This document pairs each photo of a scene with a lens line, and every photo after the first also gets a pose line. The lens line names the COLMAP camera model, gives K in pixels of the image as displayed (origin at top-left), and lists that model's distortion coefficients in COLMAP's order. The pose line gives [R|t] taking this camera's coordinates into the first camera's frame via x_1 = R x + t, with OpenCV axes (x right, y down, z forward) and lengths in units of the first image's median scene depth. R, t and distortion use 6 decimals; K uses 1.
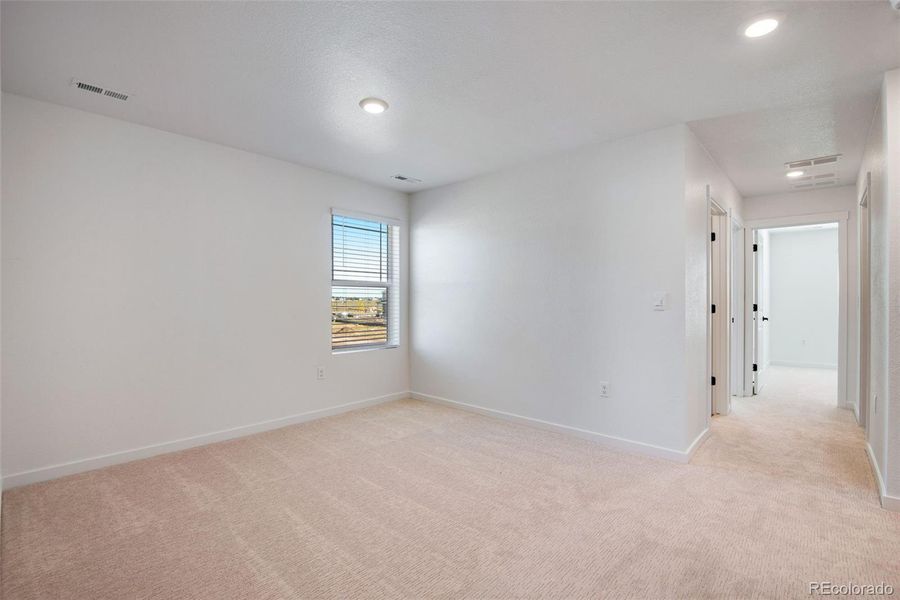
lens RADIAL K [[412.8, 0, 445.2], [0, 412.8, 301.9], [0, 0, 1]] dist [0.012153, -0.021747]
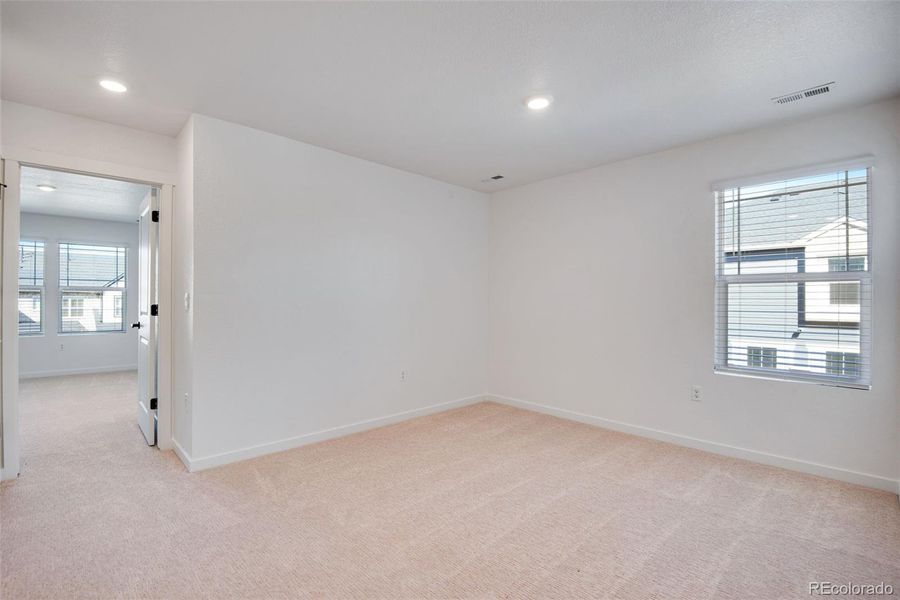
lens RADIAL K [[412.8, 0, 445.2], [0, 412.8, 301.9], [0, 0, 1]] dist [0.012153, -0.021747]
pose [[-0.052922, 0.004989, -0.998586, 0.550146], [-0.009855, 0.999936, 0.005518, -0.004931], [0.998550, 0.010134, -0.052869, 0.578890]]
